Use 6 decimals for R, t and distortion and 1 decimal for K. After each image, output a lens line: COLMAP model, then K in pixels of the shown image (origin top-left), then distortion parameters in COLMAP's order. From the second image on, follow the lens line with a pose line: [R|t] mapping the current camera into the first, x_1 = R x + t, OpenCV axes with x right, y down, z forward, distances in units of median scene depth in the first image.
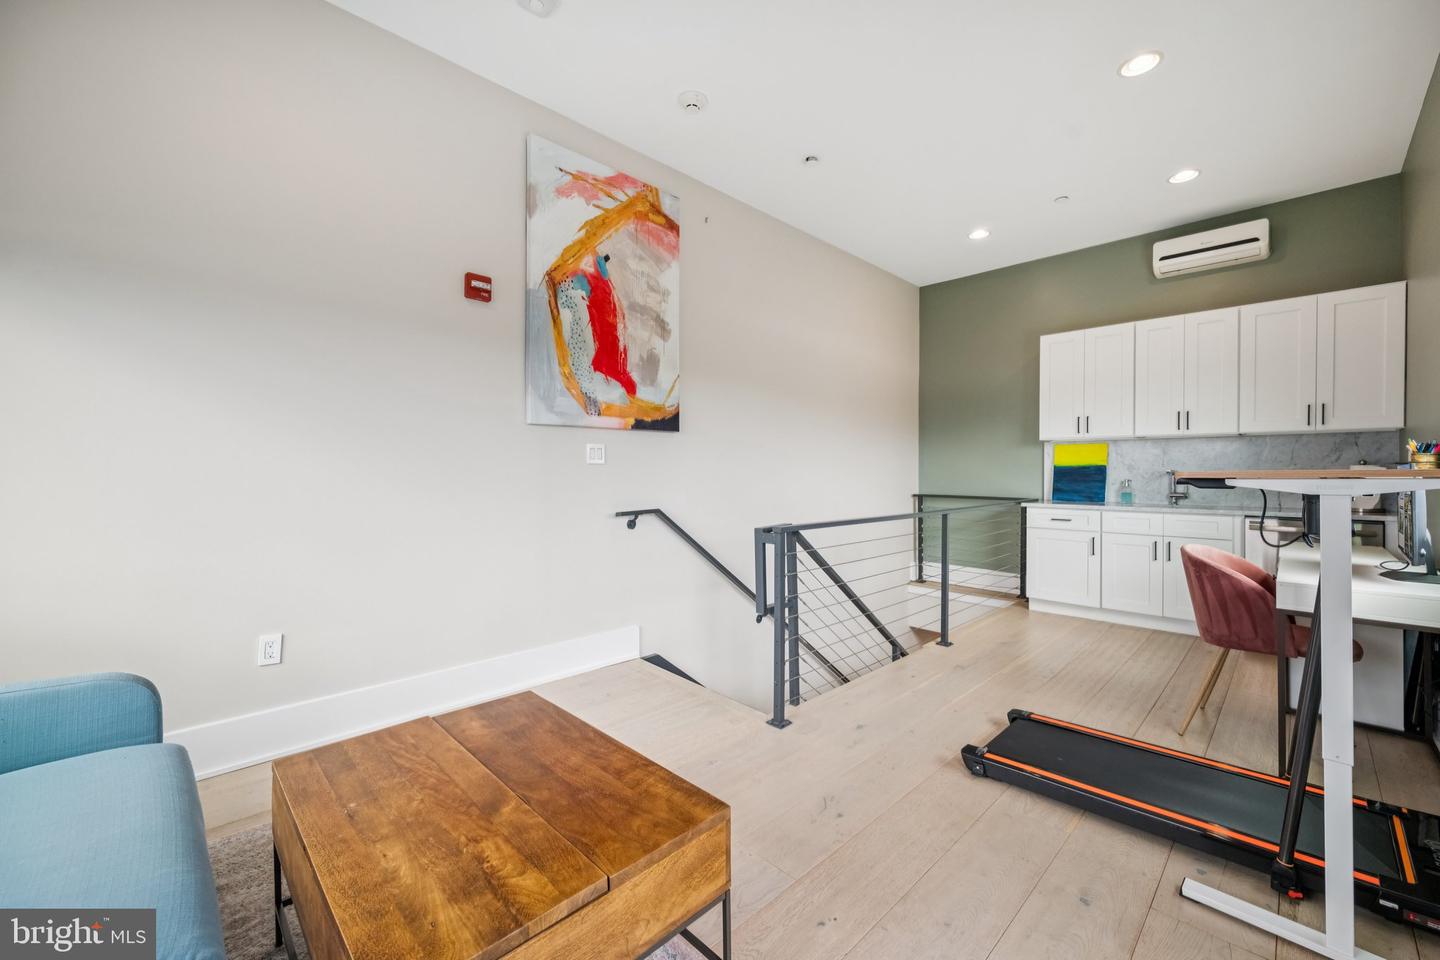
lens RADIAL K [[563.3, 0, 723.9], [0, 563.3, 475.1], [0, 0, 1]] dist [-0.001171, -0.000077]
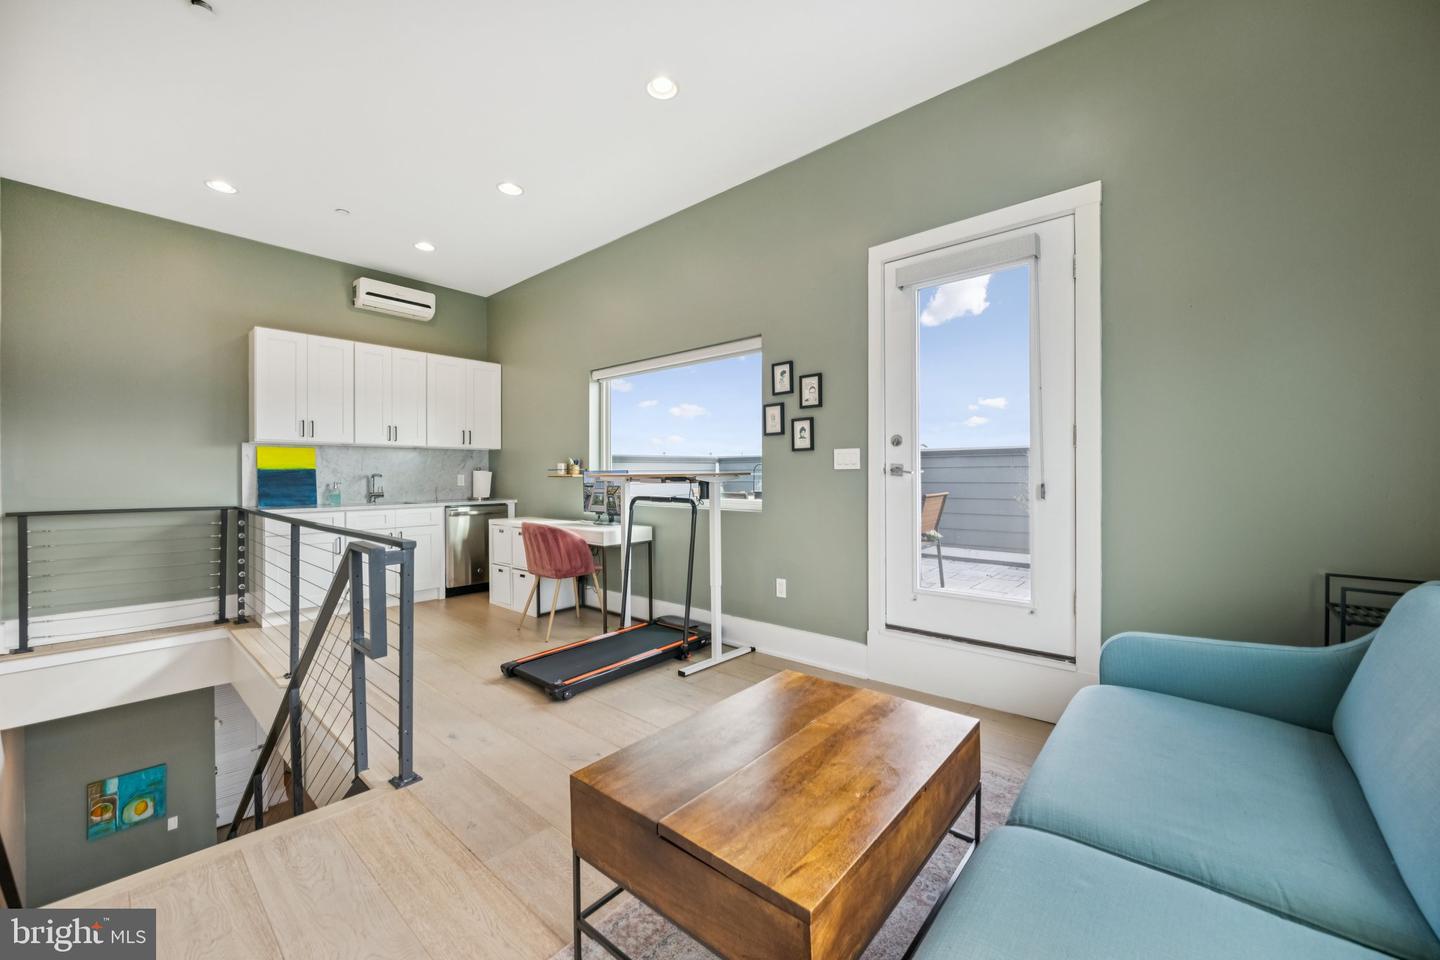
lens RADIAL K [[563.3, 0, 723.9], [0, 563.3, 475.1], [0, 0, 1]] dist [-0.001171, -0.000077]
pose [[-0.080129, 0.001200, 0.996784, -0.452345], [0.011115, 0.999938, -0.000310, 0.002420], [-0.996723, 0.011054, -0.080137, 0.362115]]
